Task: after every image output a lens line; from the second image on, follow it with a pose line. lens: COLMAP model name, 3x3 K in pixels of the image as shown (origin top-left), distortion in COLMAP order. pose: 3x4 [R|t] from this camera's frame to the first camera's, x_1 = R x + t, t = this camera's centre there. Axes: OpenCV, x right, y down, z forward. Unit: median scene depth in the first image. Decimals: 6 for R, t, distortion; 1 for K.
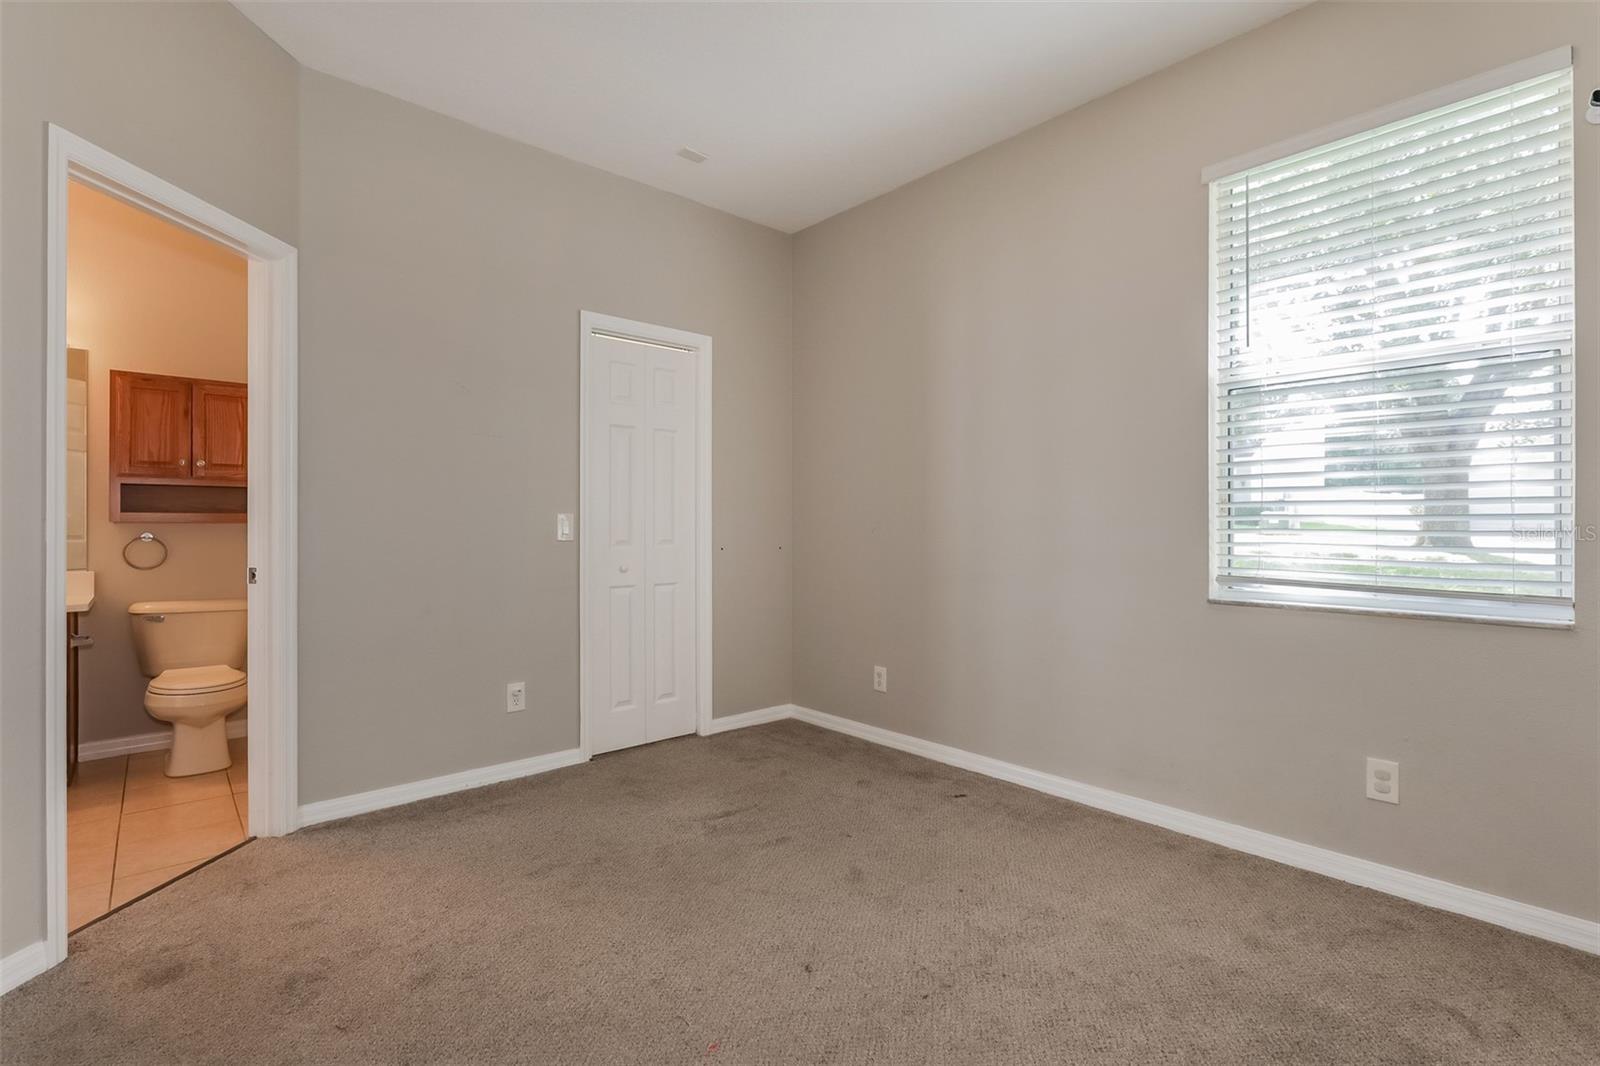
lens RADIAL K [[734.8, 0, 800.0], [0, 734.8, 533.0], [0, 0, 1]] dist [0.000927, 0.000100]
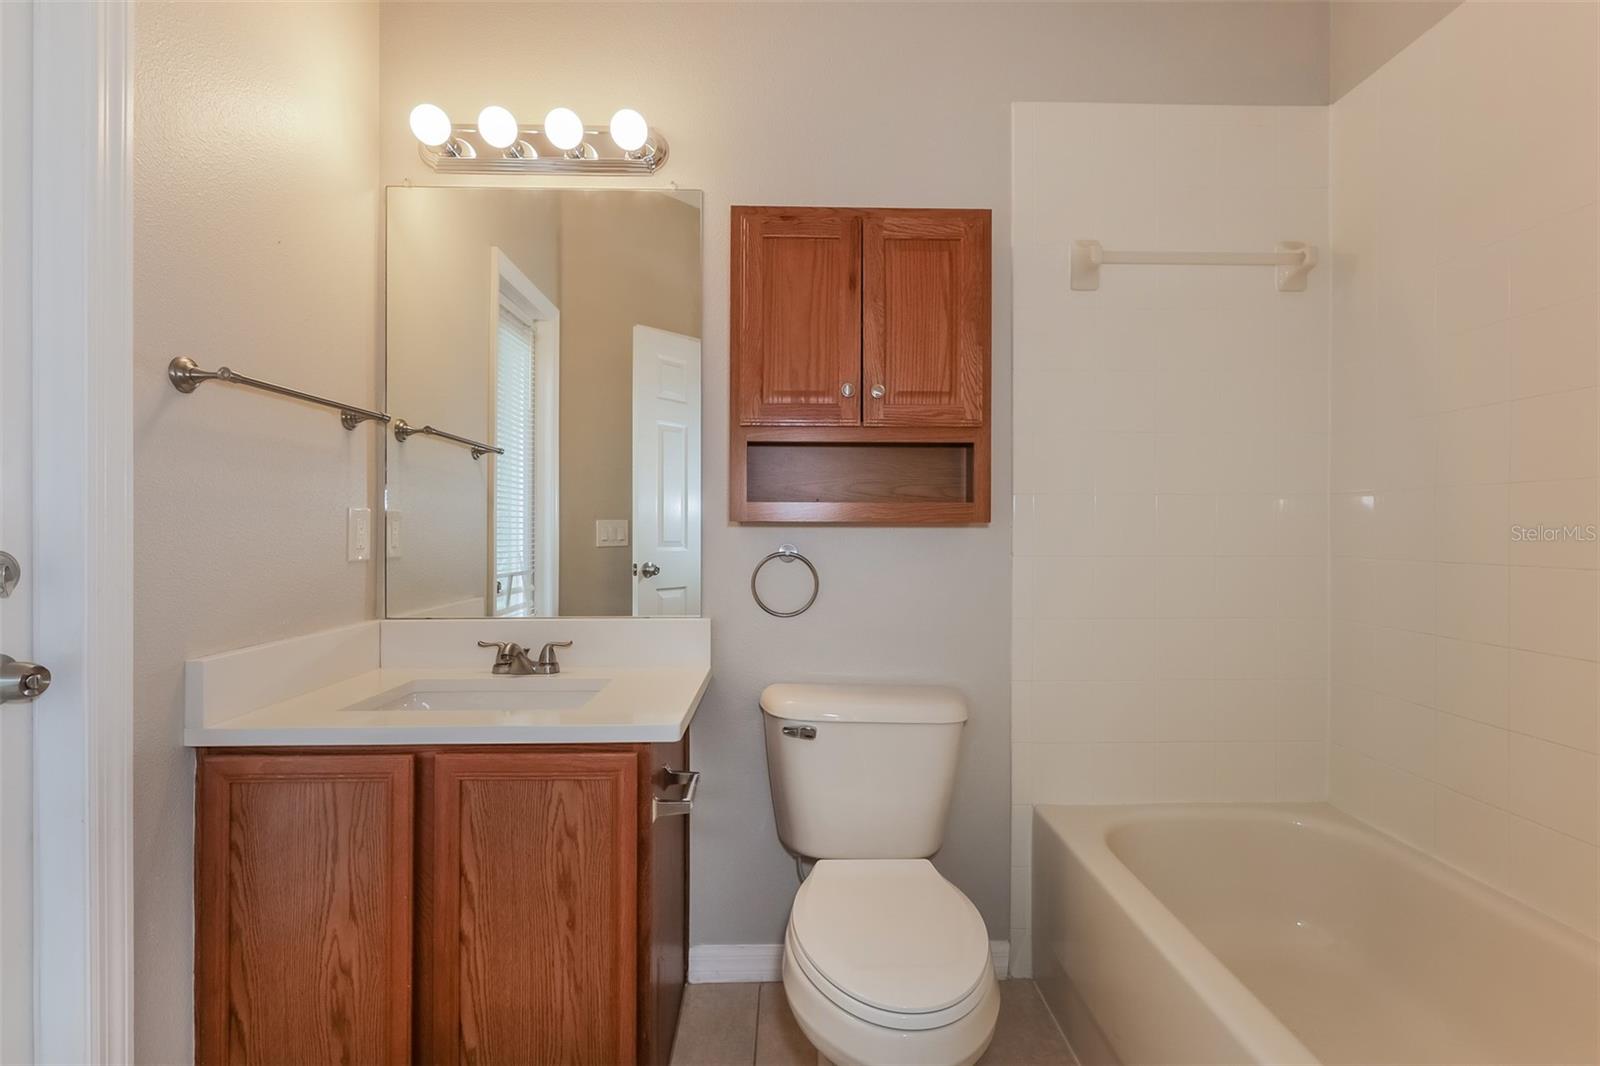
lens RADIAL K [[734.8, 0, 800.0], [0, 734.8, 533.0], [0, 0, 1]] dist [0.000927, 0.000100]
pose [[0.760001, 0.004551, -0.649906, -0.564922], [-0.000776, 0.999981, 0.006096, -0.010146], [0.649921, -0.004129, 0.759991, 0.634125]]
